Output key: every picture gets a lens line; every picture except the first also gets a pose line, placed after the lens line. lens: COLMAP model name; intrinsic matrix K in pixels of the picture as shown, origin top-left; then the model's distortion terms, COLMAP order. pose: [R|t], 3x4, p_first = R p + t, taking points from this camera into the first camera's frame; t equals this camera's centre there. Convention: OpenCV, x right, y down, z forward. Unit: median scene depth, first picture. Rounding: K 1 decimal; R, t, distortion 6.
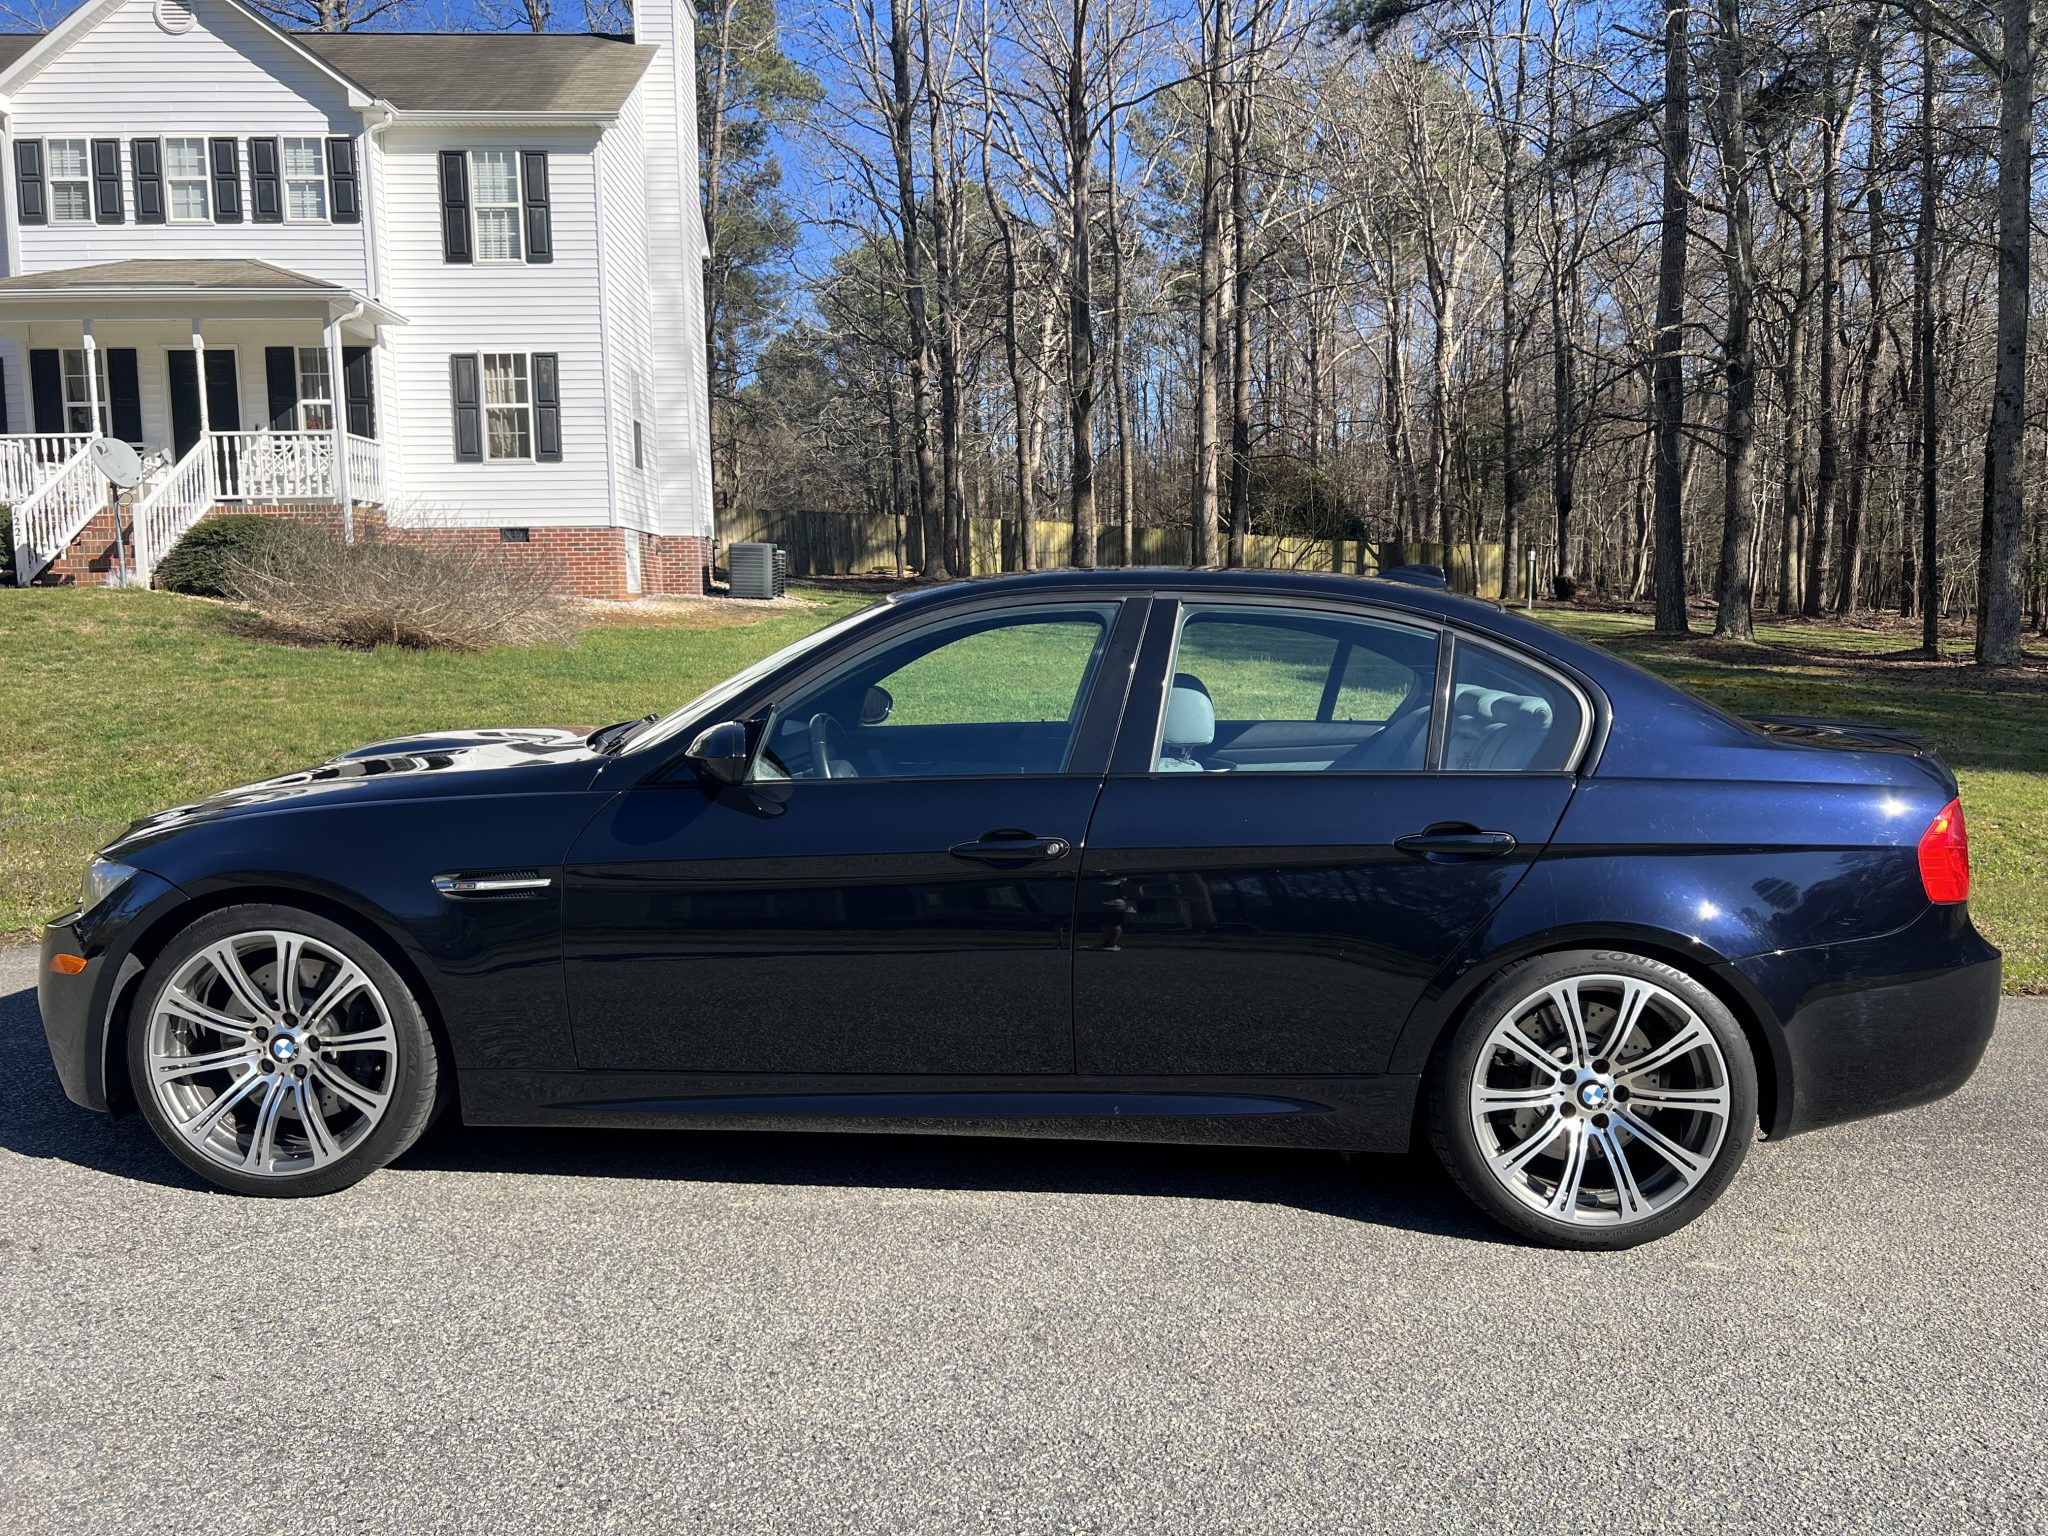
lens RADIAL K [[1539.9, 0, 1074.9], [0, 1539.9, 755.1], [0, 0, 1]] dist [0.044090, -0.055731]
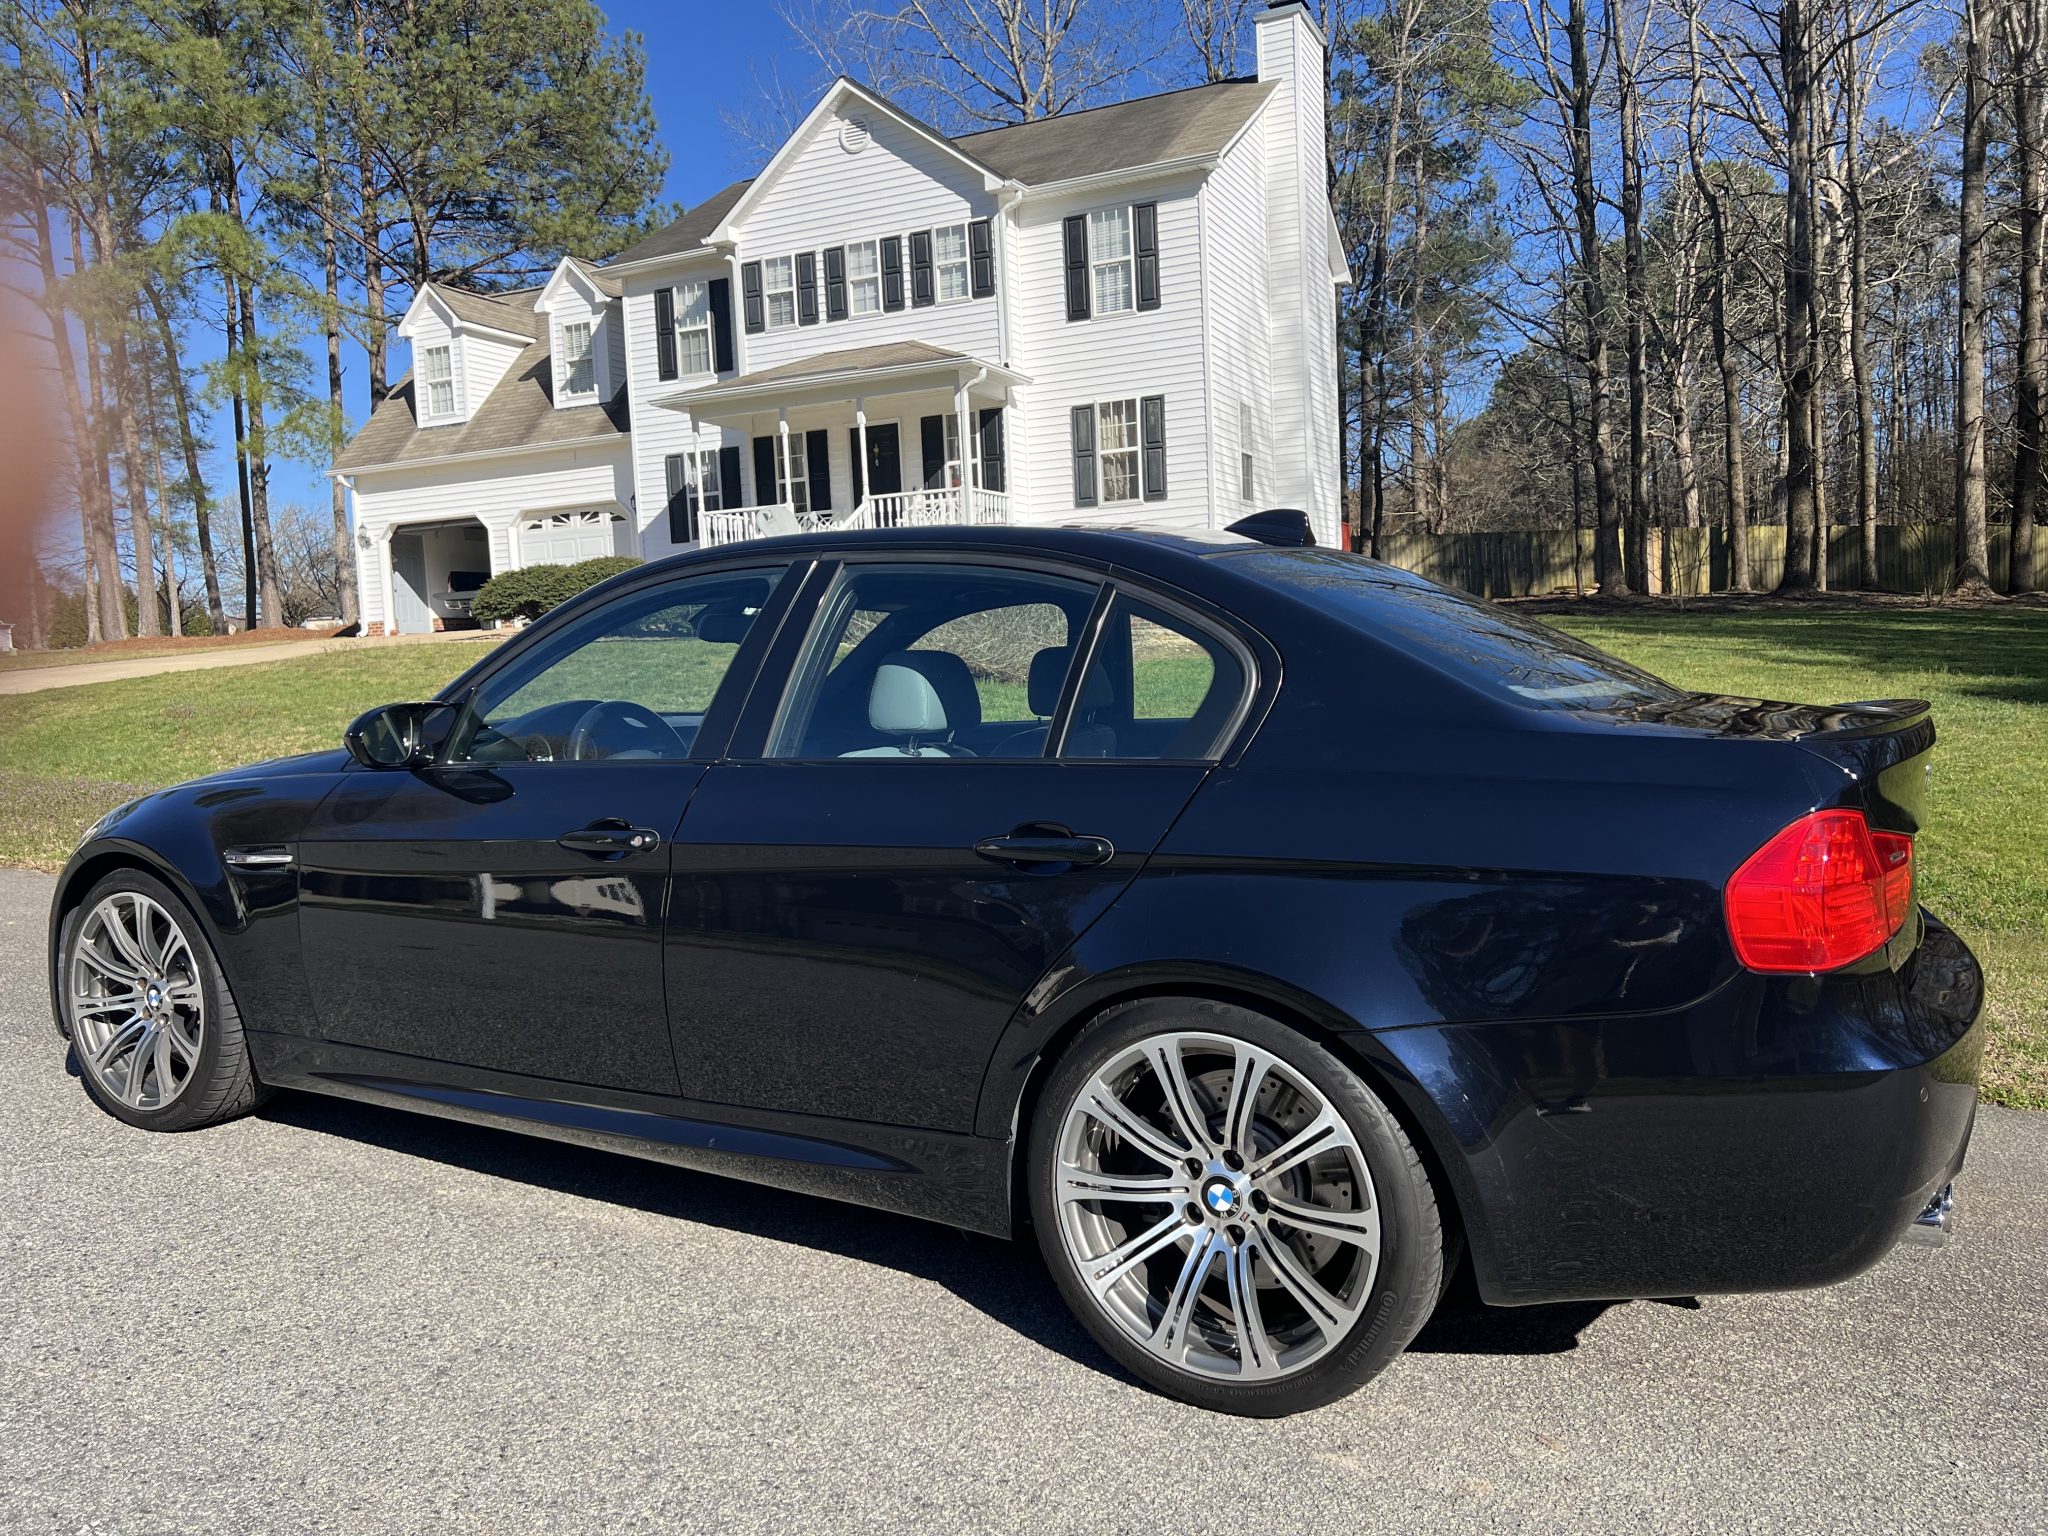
lens RADIAL K [[1553.9, 0, 1029.5], [0, 1553.9, 769.6], [0, 0, 1]] dist [0.054367, -0.077633]
pose [[0.878362, 0.008724, -0.477916, 0.092316], [-0.015381, 0.999832, -0.010019, 0.003729], [0.477748, 0.016151, 0.878348, 0.045943]]
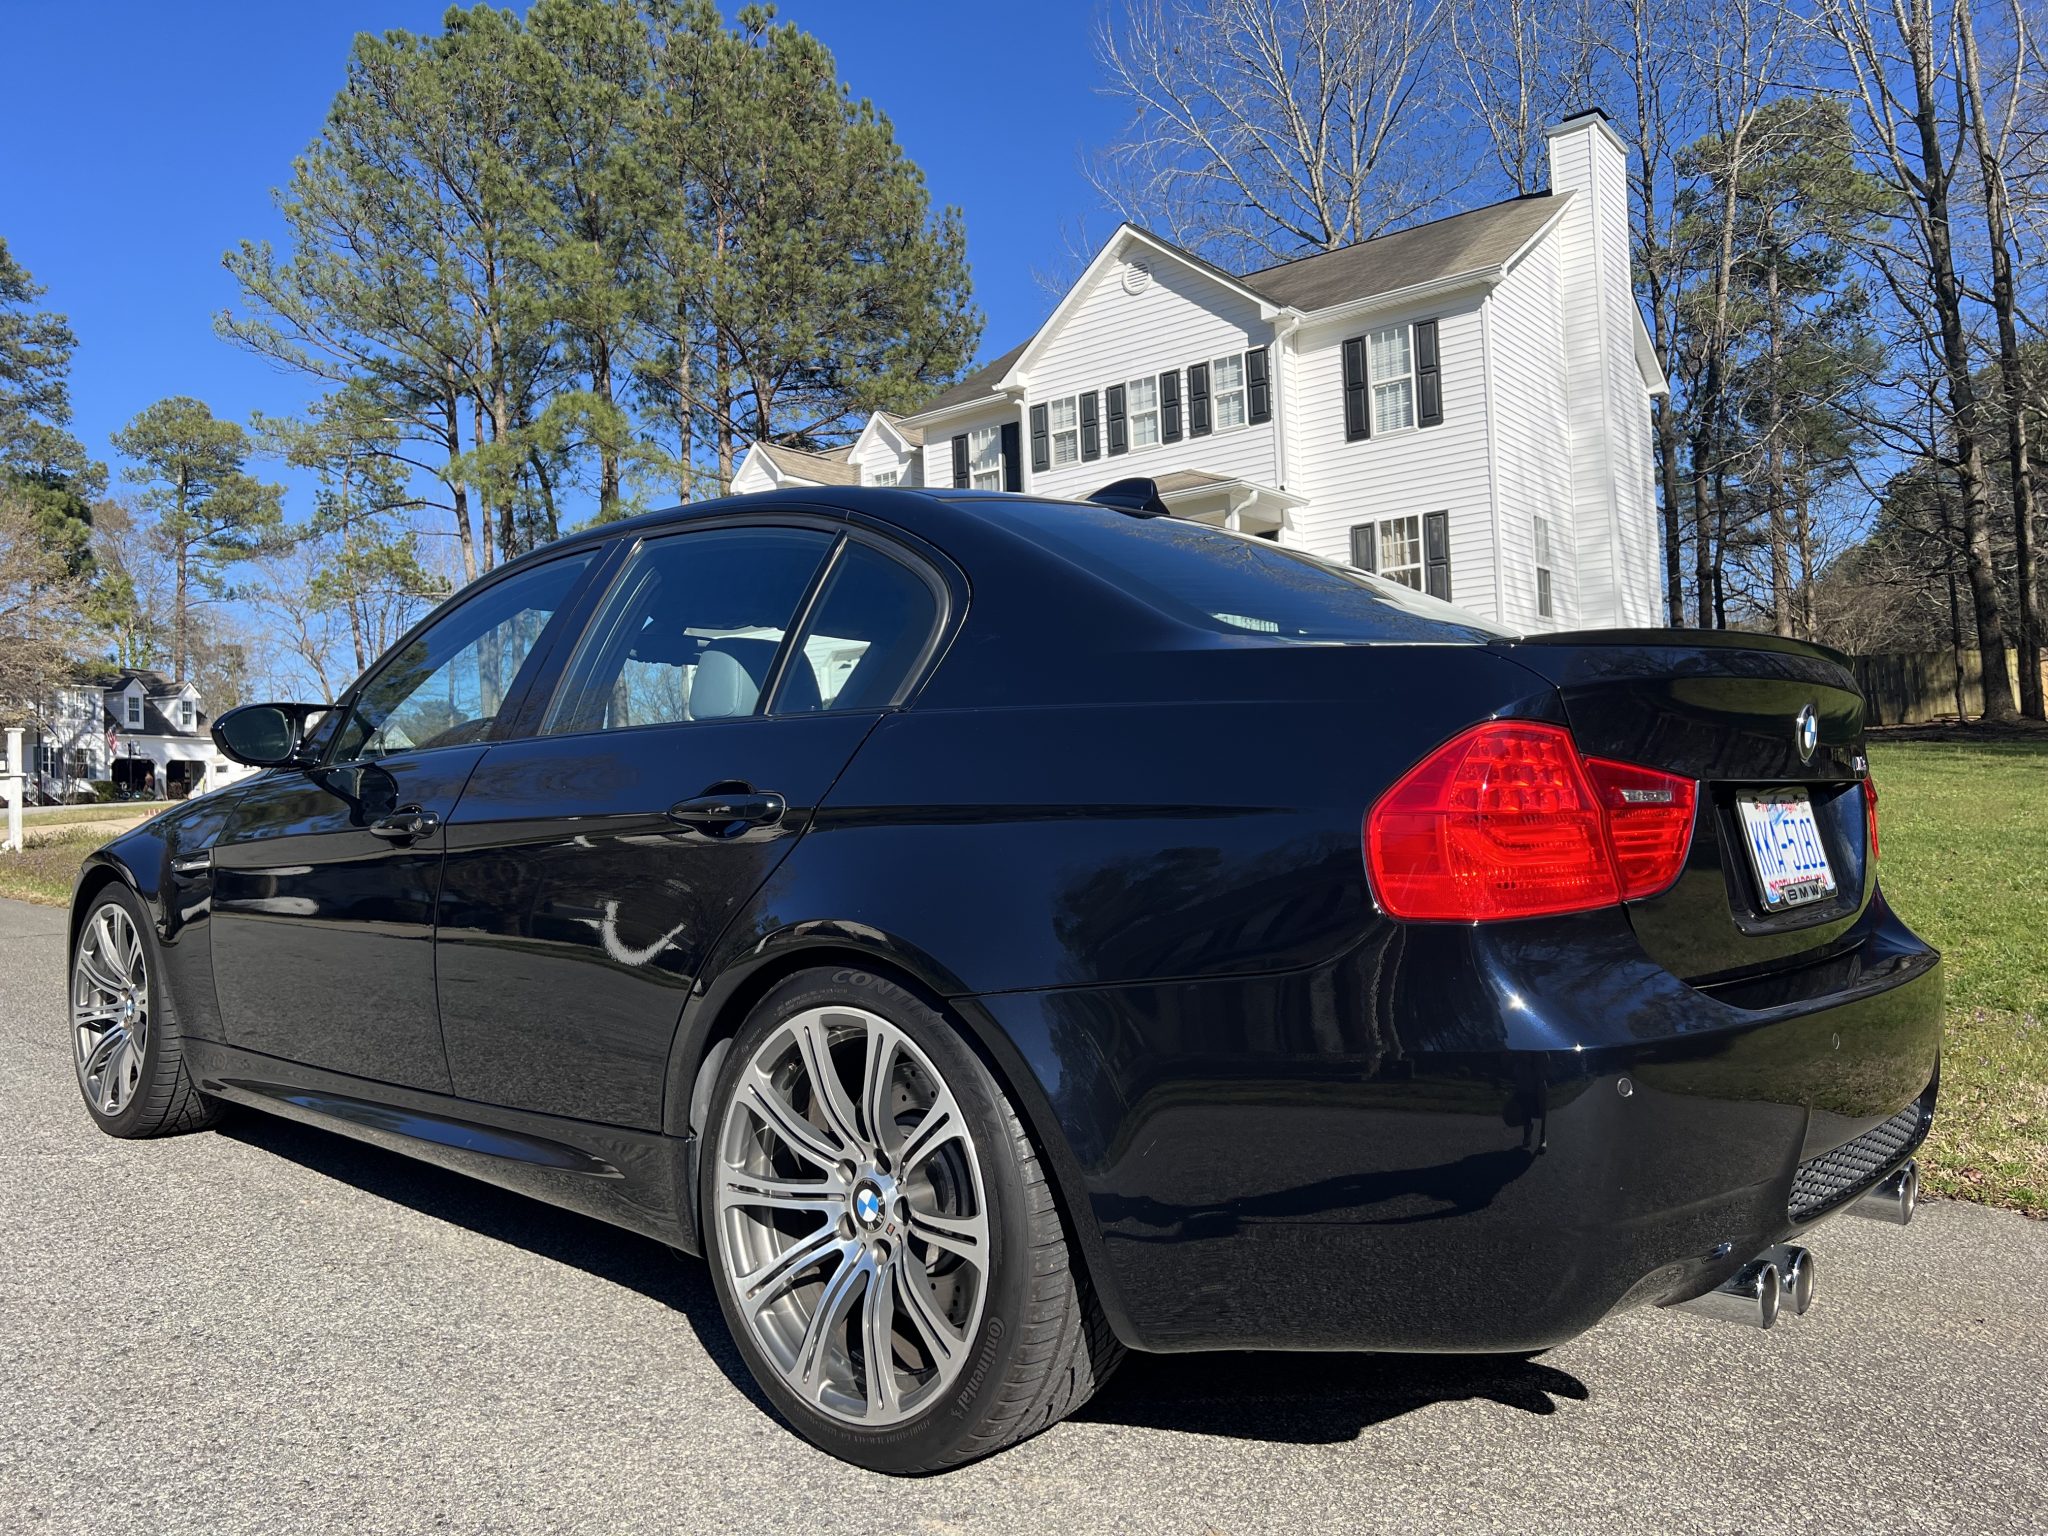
lens RADIAL K [[1553.9, 0, 1019.0], [0, 1553.9, 757.7], [0, 0, 1]] dist [0.056502, -0.075180]
pose [[0.750068, -0.042060, -0.660022, 0.123999], [-0.036065, 0.993889, -0.104322, 0.015940], [0.660376, 0.102053, 0.743968, 0.084969]]
